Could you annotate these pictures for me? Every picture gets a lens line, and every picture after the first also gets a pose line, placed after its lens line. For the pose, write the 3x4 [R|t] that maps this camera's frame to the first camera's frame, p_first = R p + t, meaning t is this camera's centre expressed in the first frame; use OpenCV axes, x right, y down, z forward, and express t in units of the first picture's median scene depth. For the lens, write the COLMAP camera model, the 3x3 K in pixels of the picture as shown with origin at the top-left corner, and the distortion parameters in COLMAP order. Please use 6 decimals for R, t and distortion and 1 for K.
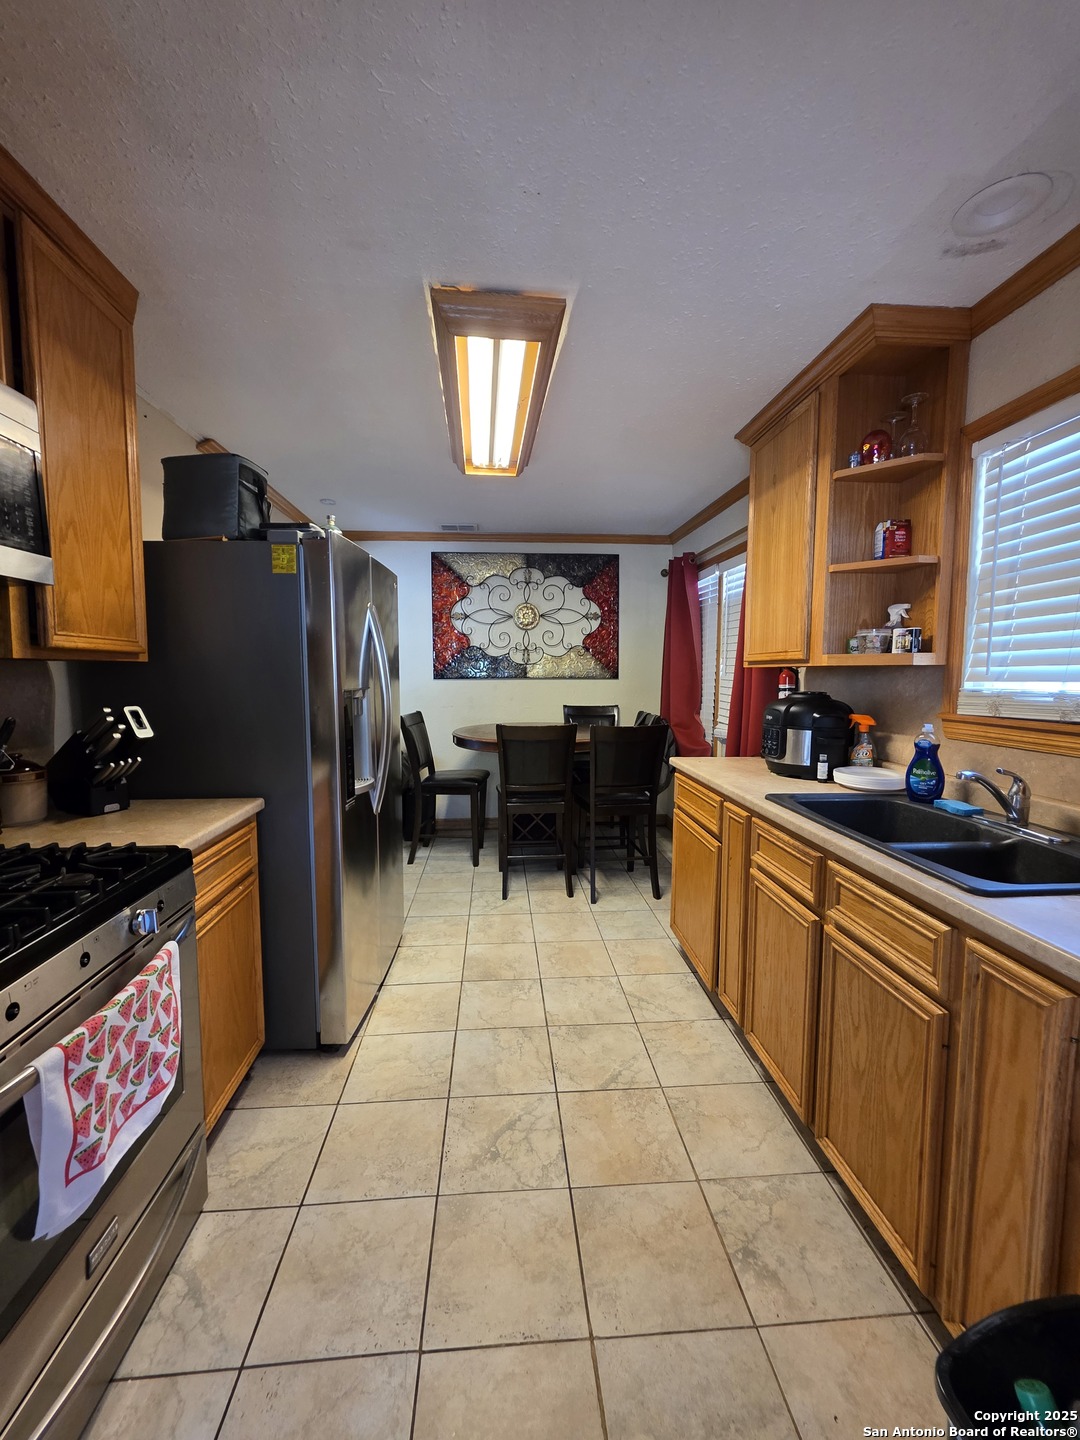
lens RADIAL K [[572.3, 0, 536.2], [0, 572.3, 718.0], [0, 0, 1]] dist [0.003189, -0.000166]
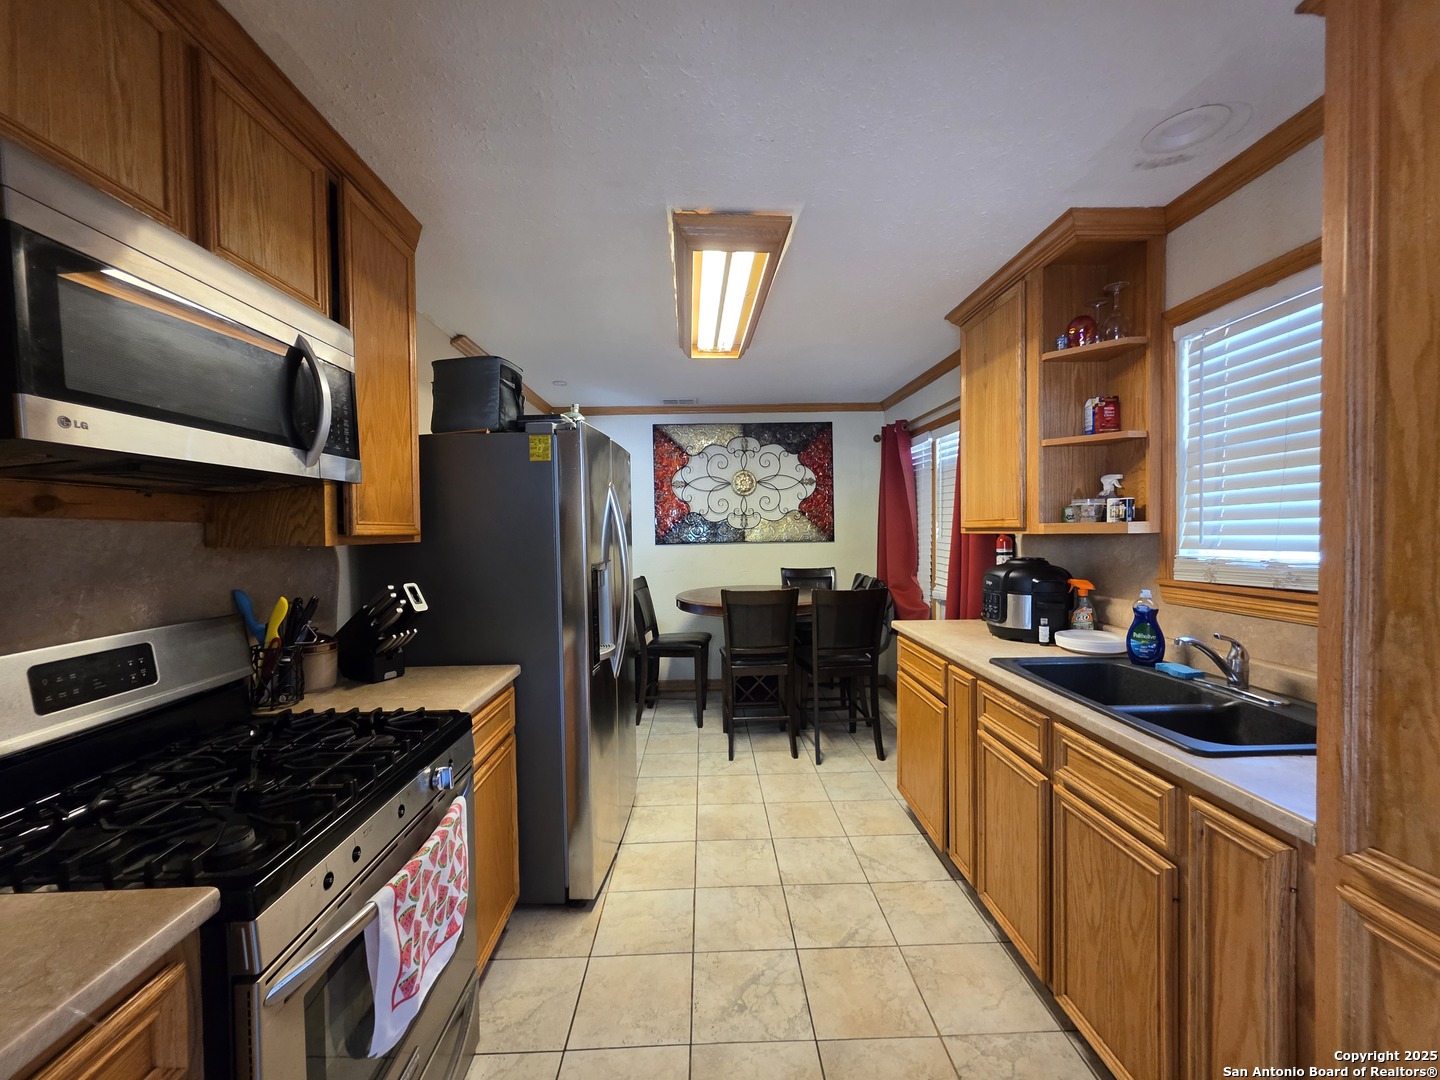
lens RADIAL K [[572.3, 0, 717.9], [0, 572.3, 543.7], [0, 0, 1]] dist [0.003189, -0.000166]
pose [[0.998839, -0.015631, -0.045568, -0.050623], [0.013047, 0.998320, -0.056453, -0.025791], [0.046374, 0.055793, 0.997365, -0.090853]]
